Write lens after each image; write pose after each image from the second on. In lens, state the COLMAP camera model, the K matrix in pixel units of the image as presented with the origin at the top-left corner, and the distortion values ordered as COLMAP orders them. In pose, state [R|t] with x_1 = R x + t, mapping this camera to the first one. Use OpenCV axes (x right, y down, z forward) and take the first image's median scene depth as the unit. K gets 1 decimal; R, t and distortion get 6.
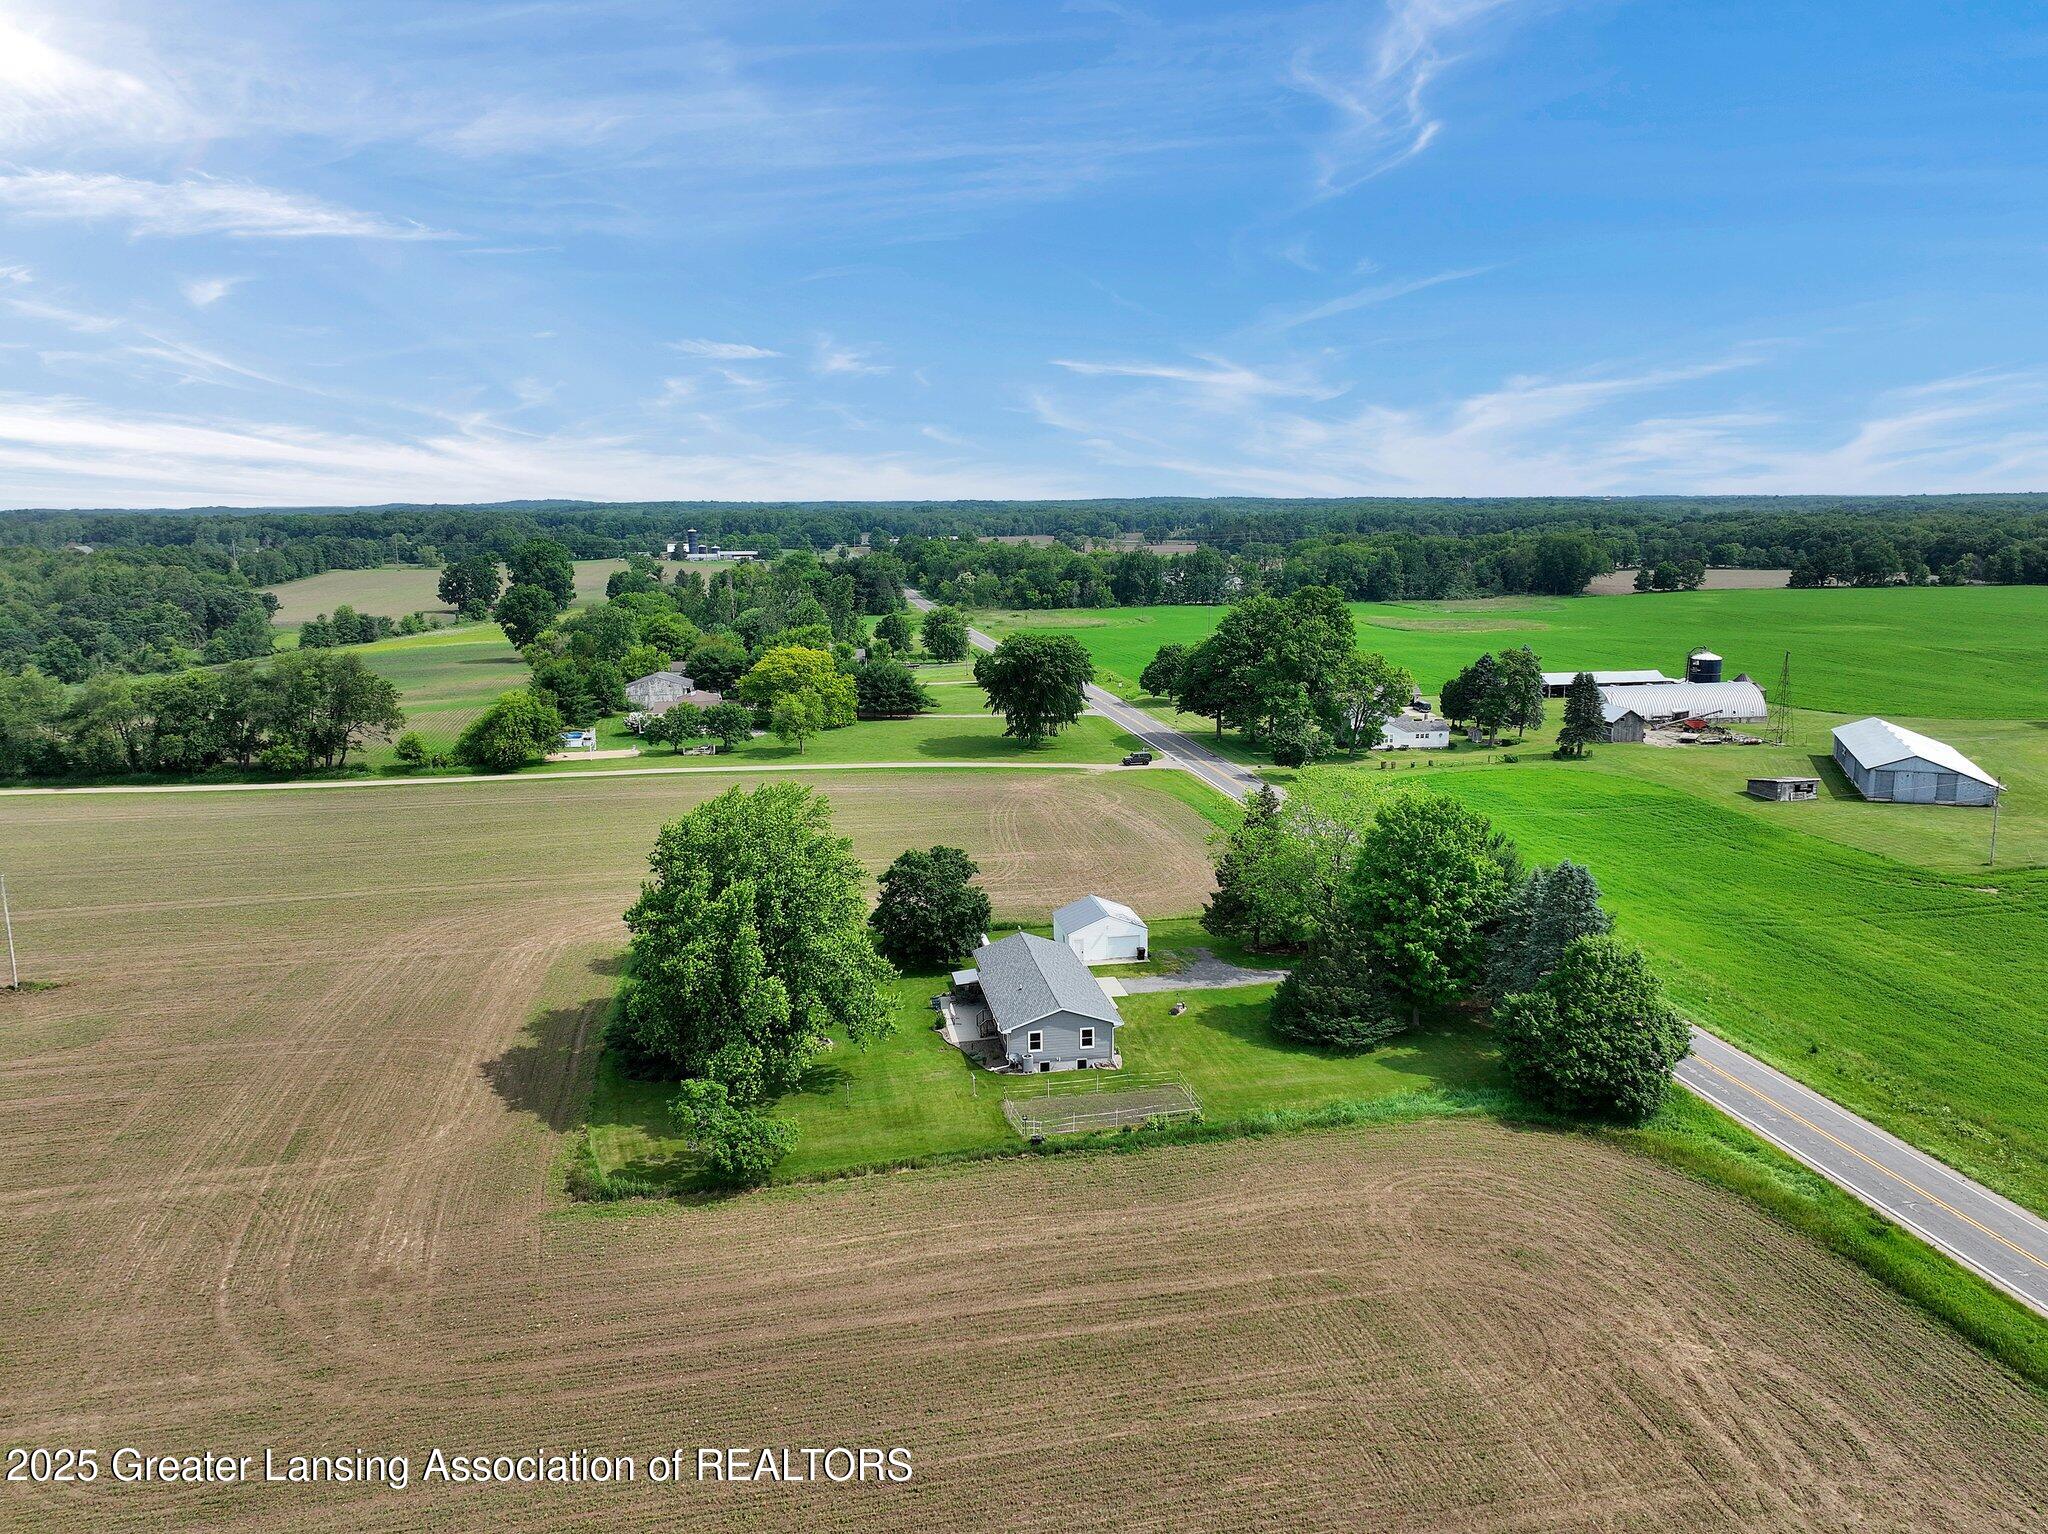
lens RADIAL K [[1496.9, 0, 1049.2], [0, 1496.9, 765.8], [0, 0, 1]] dist [0.003075, 0.008346]
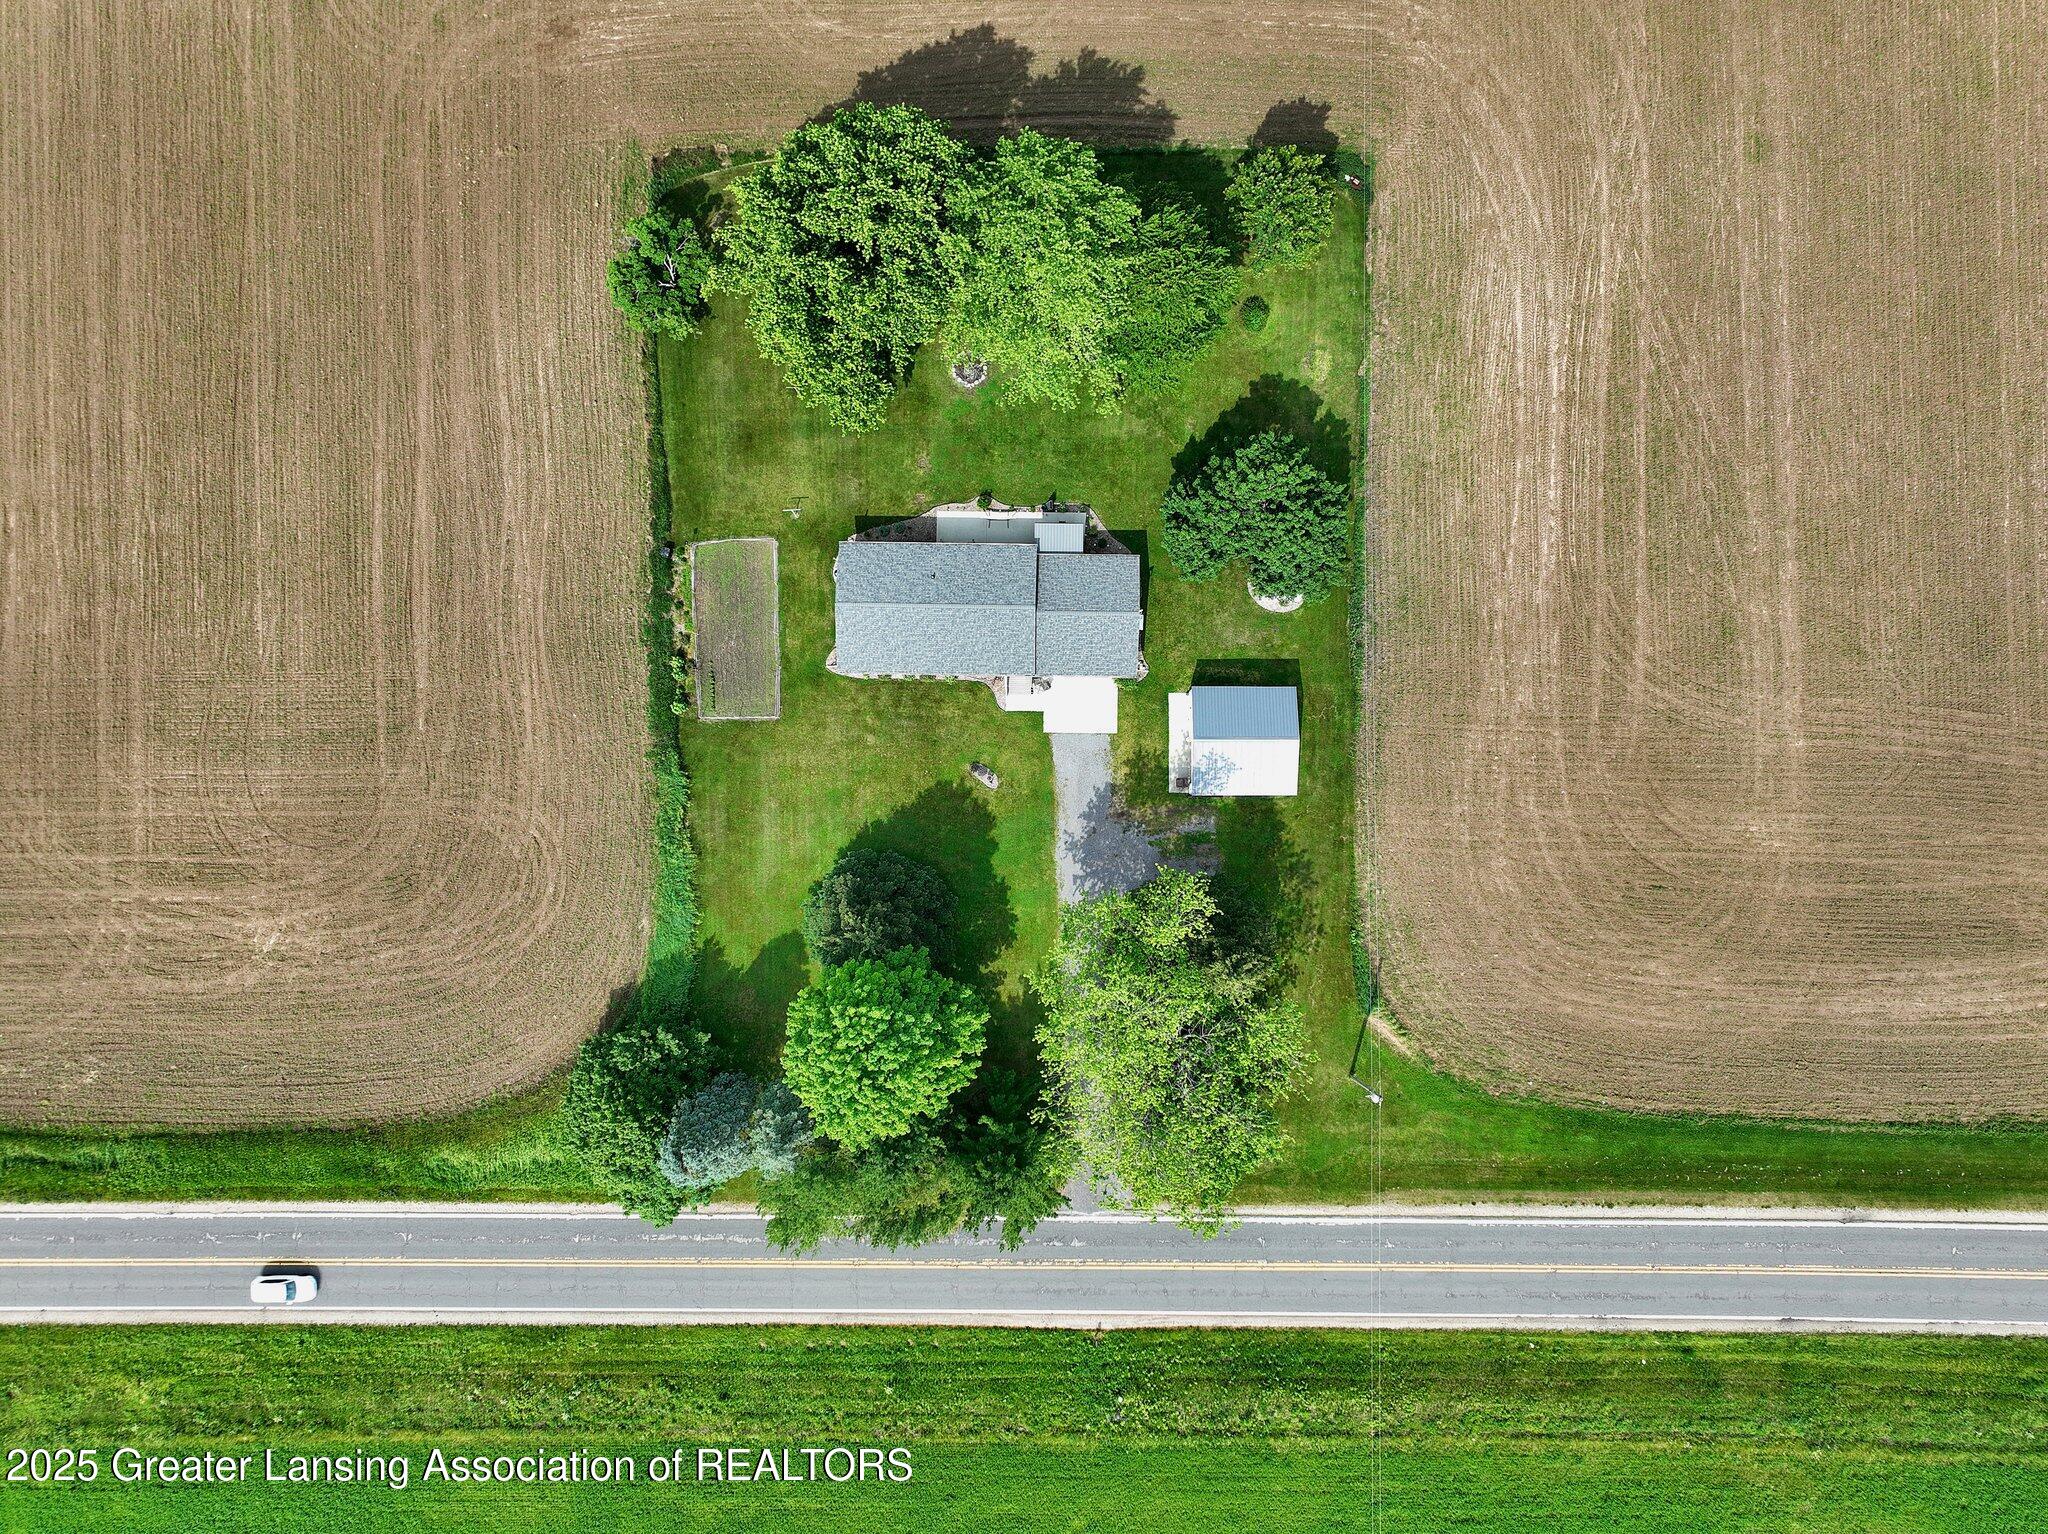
lens RADIAL K [[1496.9, 0, 1049.2], [0, 1496.9, 765.8], [0, 0, 1]] dist [0.003075, 0.008346]
pose [[-0.197294, 0.980236, -0.014592, 0.081834], [-0.161475, -0.017812, 0.986716, -0.665138], [0.966954, 0.197029, 0.161798, 0.841182]]
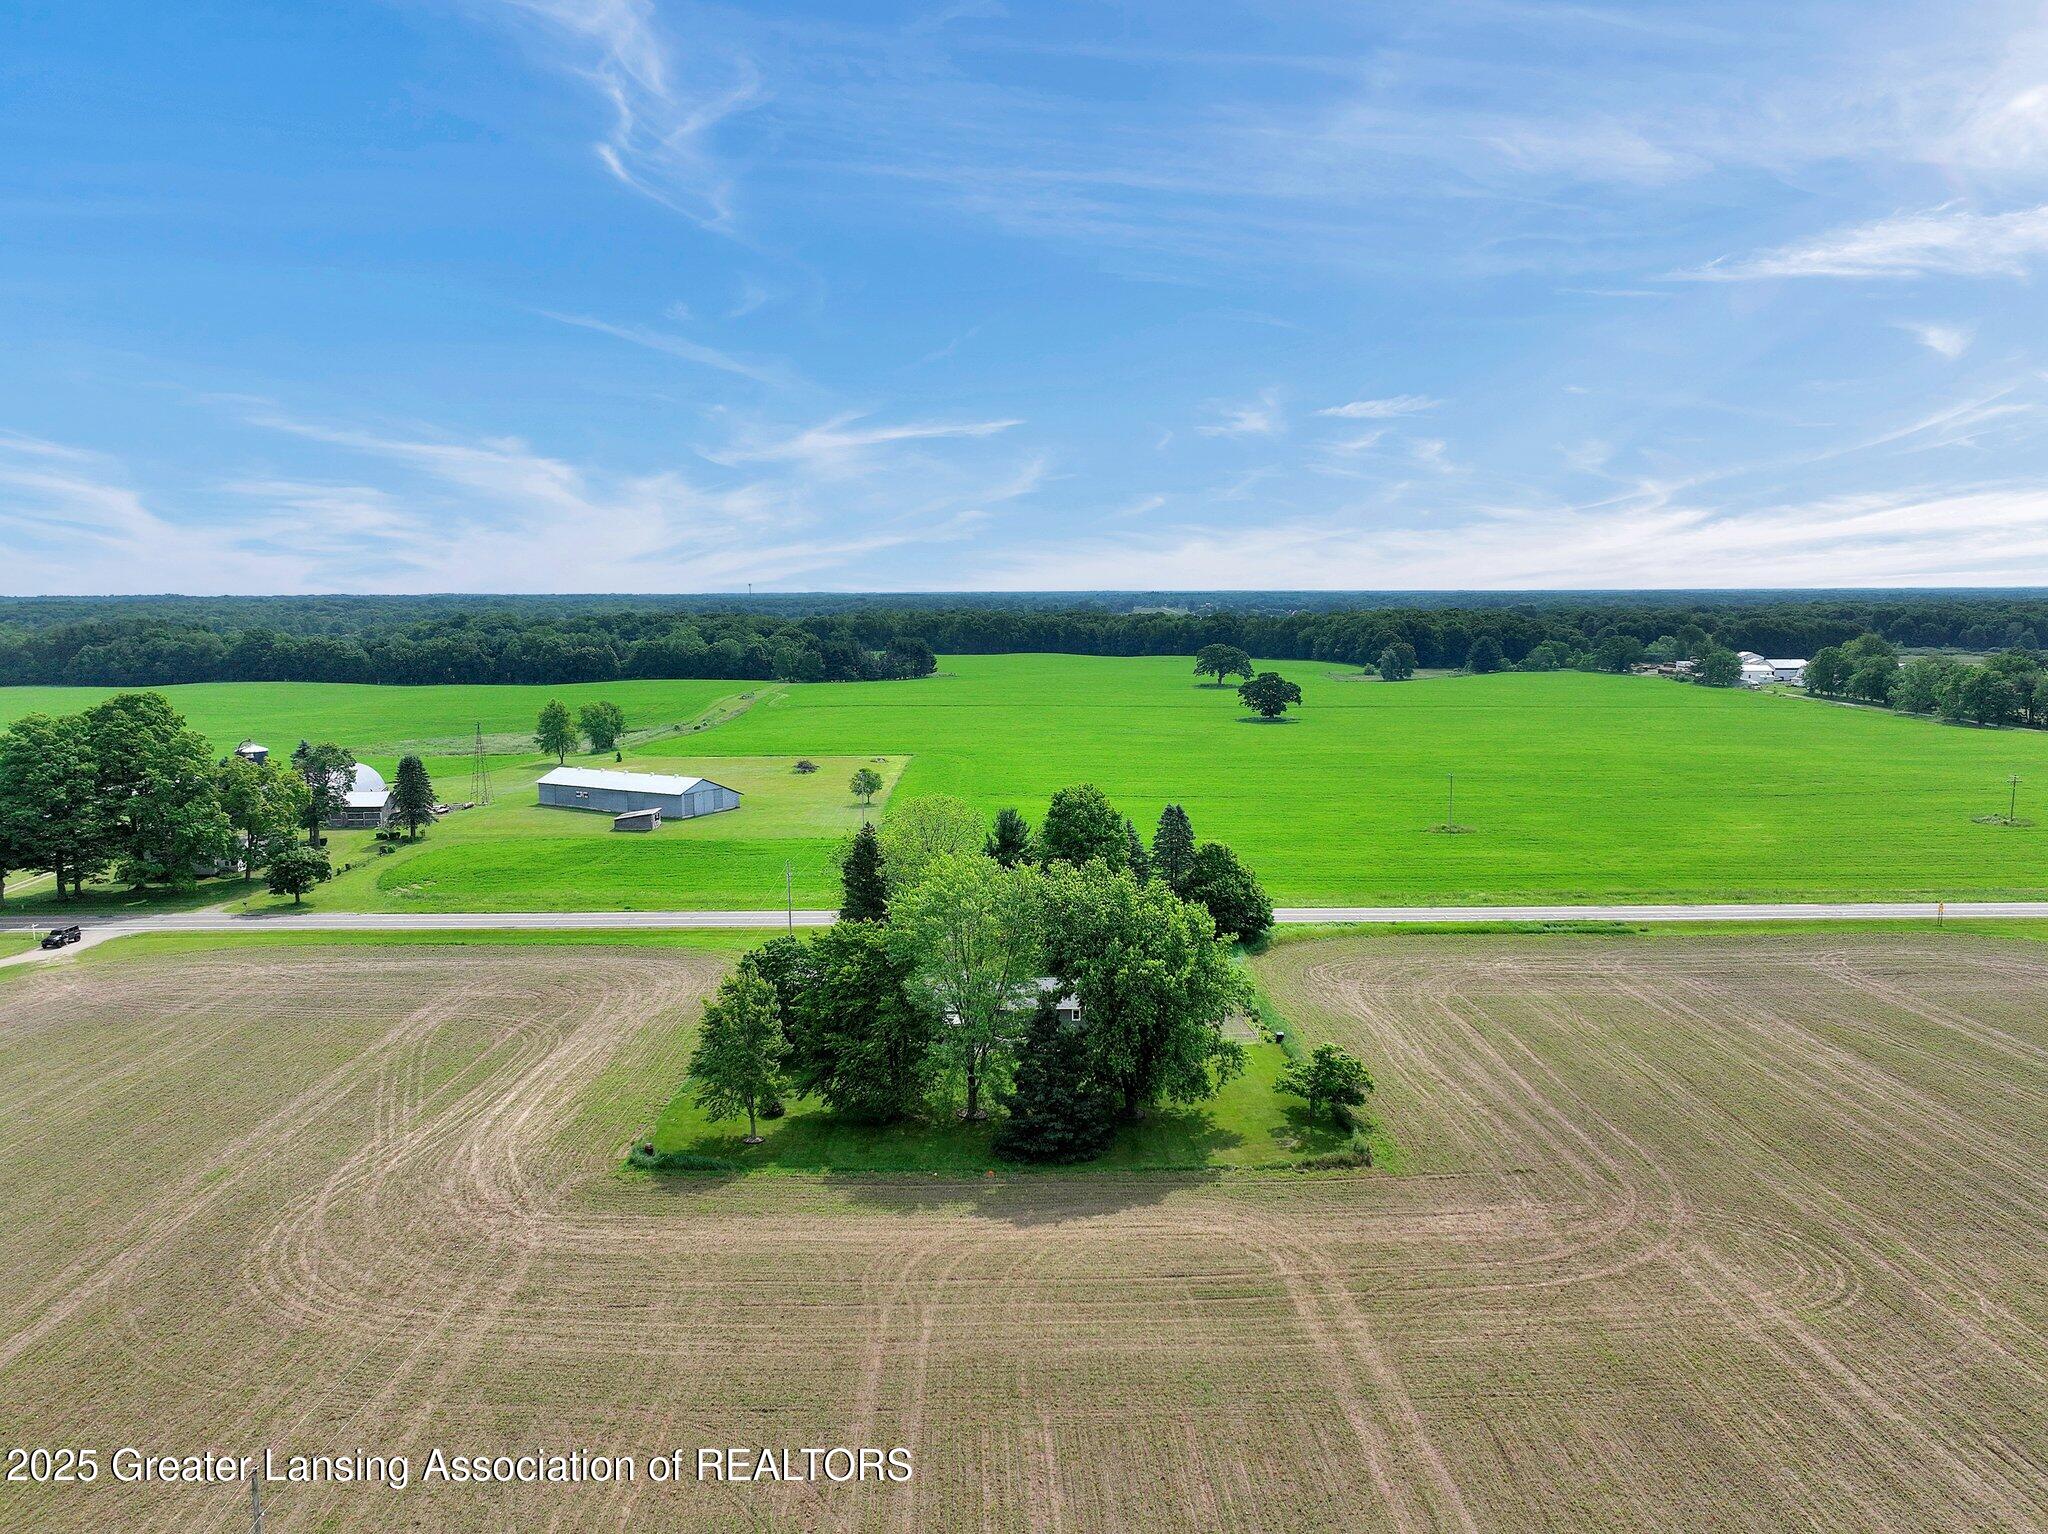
lens RADIAL K [[1496.9, 0, 1049.2], [0, 1496.9, 765.8], [0, 0, 1]] dist [0.003075, 0.008346]
pose [[0.175469, -0.111214, 0.978183, -1.012604], [0.179925, 0.980487, 0.079200, -0.103121], [-0.967904, 0.162102, 0.192055, 0.673610]]
